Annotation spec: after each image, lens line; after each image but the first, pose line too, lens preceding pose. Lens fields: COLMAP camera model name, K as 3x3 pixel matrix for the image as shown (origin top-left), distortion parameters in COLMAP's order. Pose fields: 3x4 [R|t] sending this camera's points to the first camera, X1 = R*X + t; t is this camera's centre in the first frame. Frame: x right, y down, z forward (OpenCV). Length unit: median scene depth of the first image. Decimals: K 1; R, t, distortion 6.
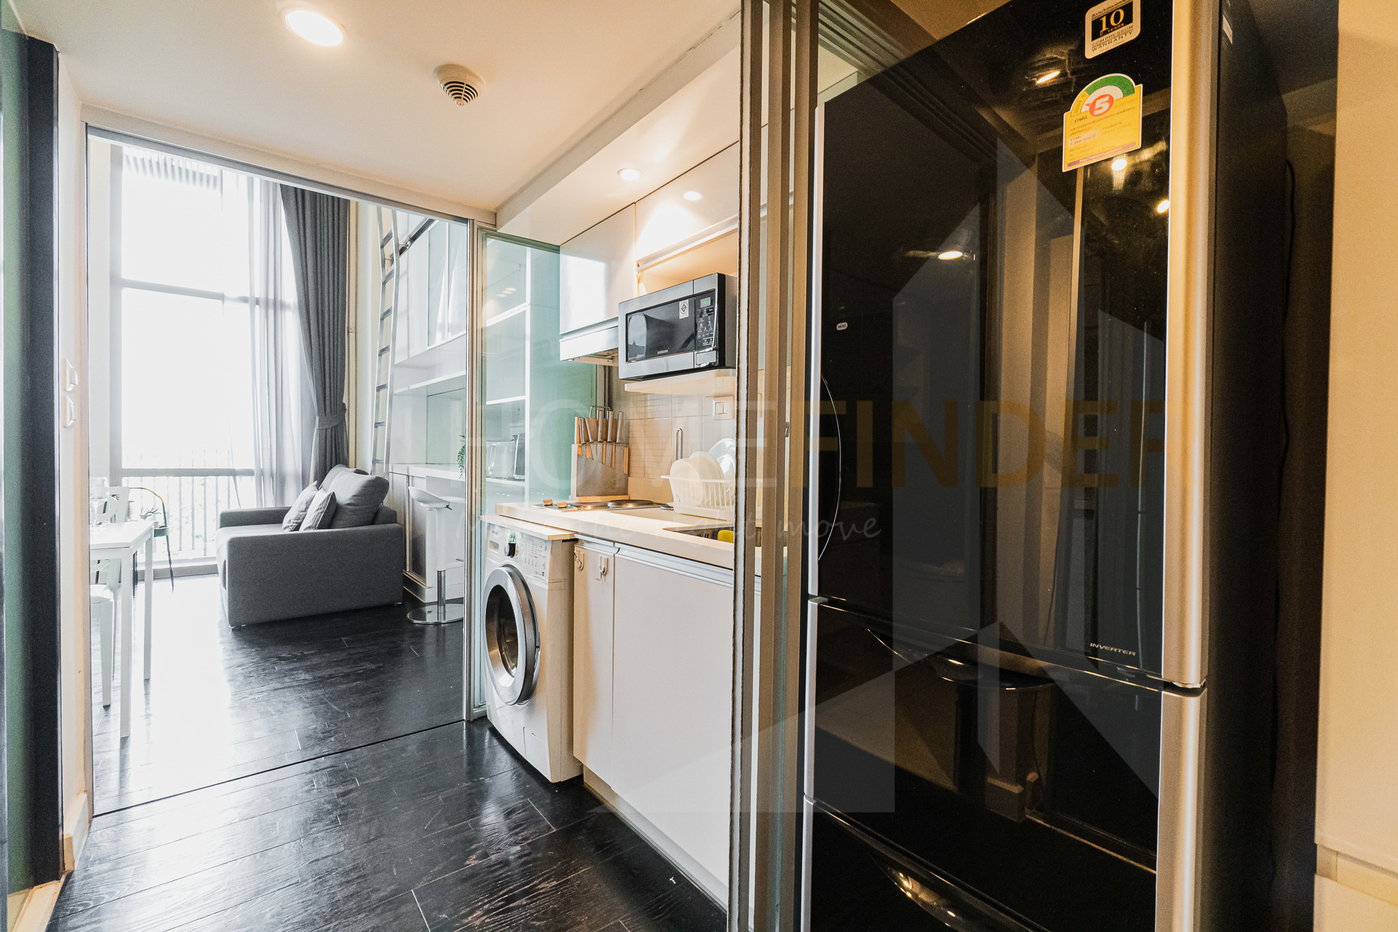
lens RADIAL K [[597.5, 0, 691.4], [0, 597.5, 460.0], [0, 0, 1]] dist [-0.002696, -0.000259]
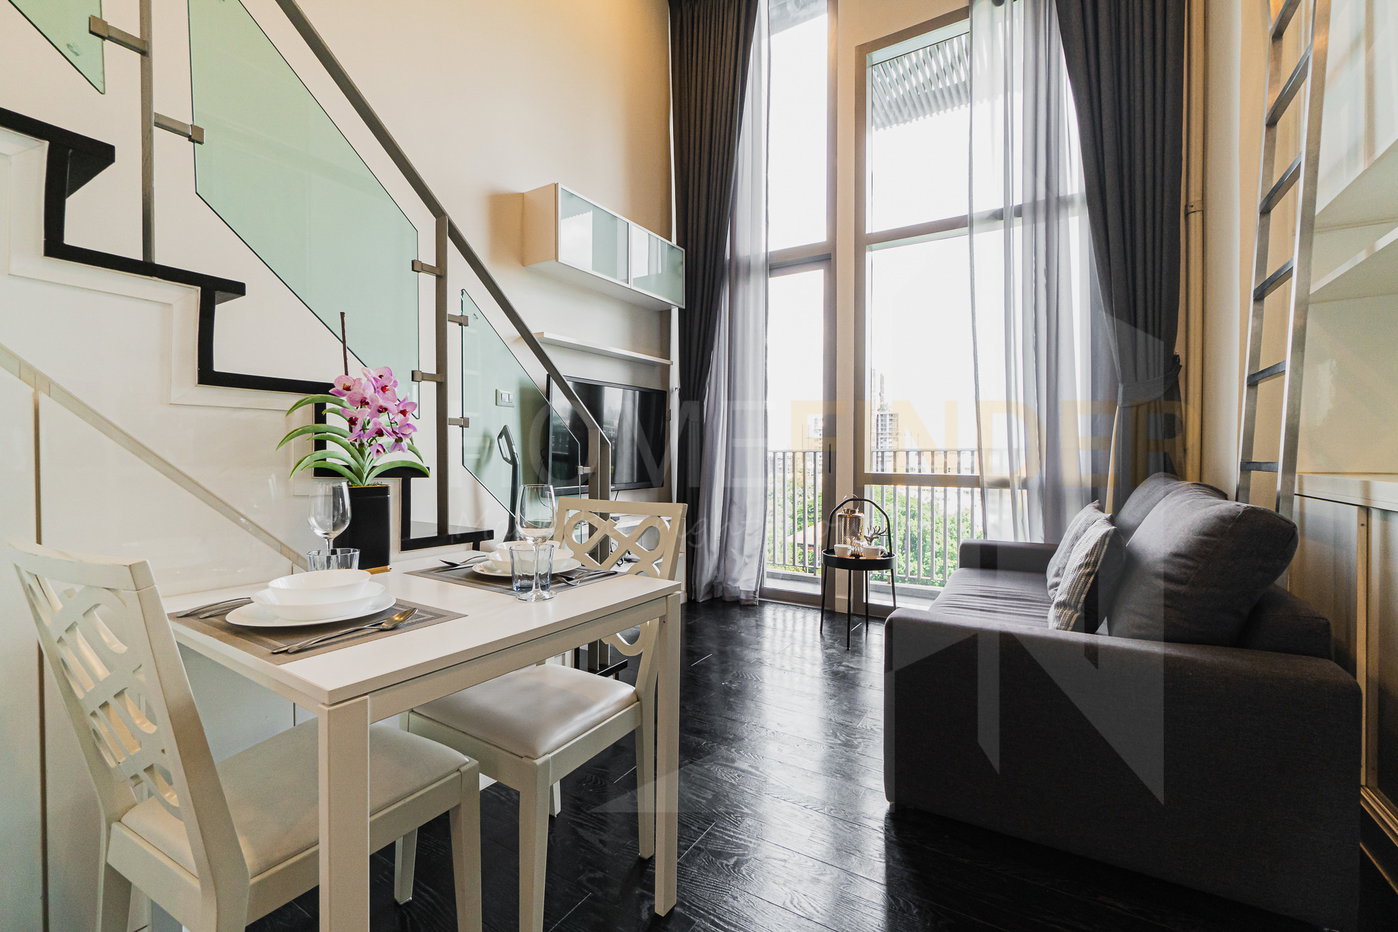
lens RADIAL K [[597.5, 0, 691.4], [0, 597.5, 460.0], [0, 0, 1]] dist [-0.002696, -0.000259]
pose [[0.326836, -0.005078, -0.945068, -0.427633], [-0.013554, 0.999858, -0.010060, 0.011373], [0.944984, 0.016097, 0.326720, 0.803034]]
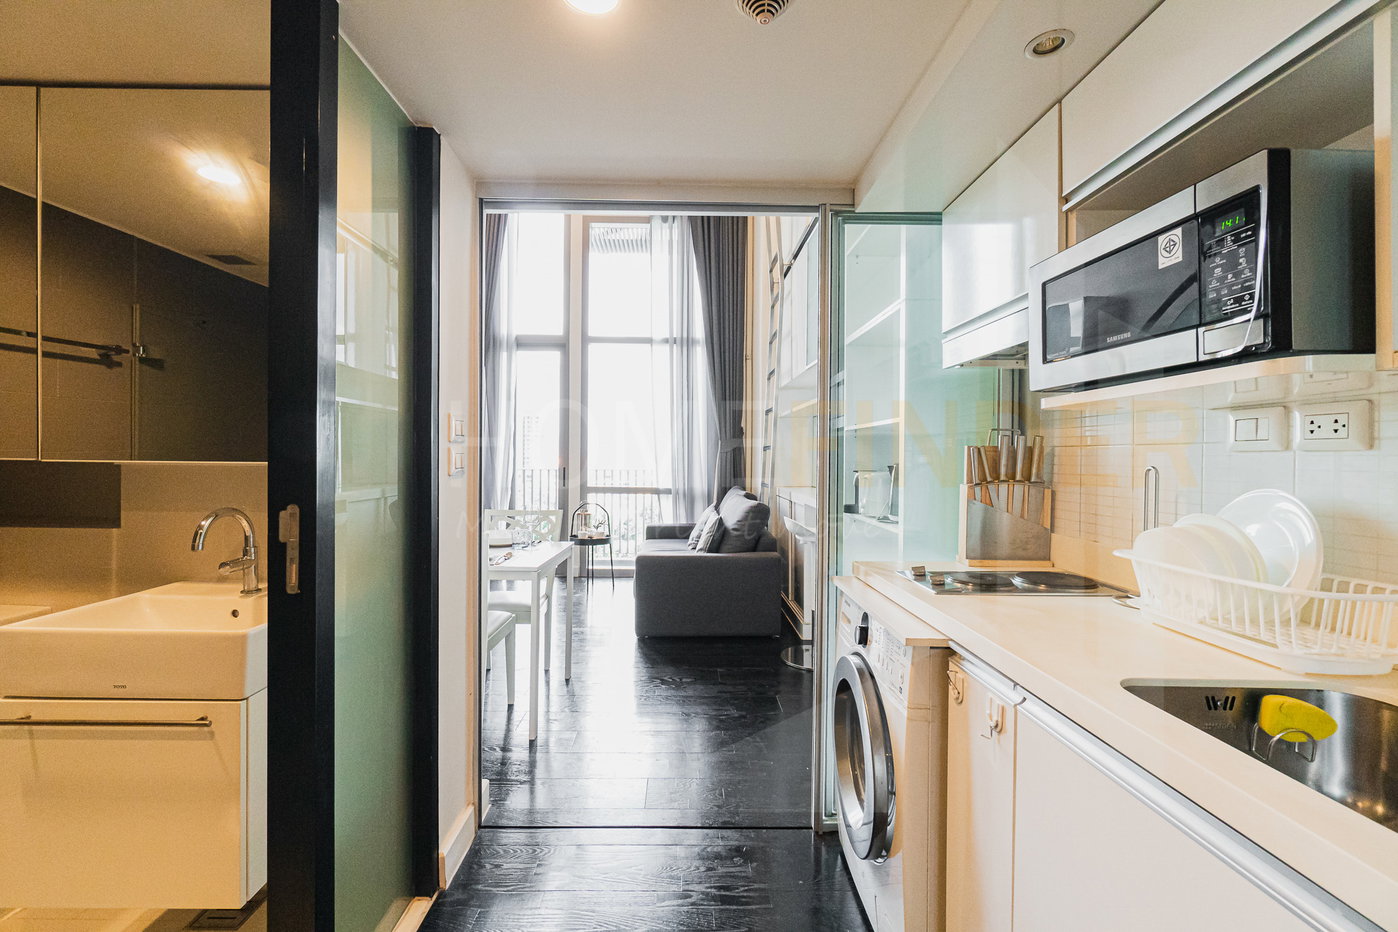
lens RADIAL K [[597.5, 0, 691.4], [0, 597.5, 460.0], [0, 0, 1]] dist [-0.002696, -0.000259]
pose [[0.790874, -0.003042, -0.611971, -0.014863], [-0.008657, 0.999832, -0.016158, -0.035834], [0.611918, 0.018077, 0.790715, 0.209626]]
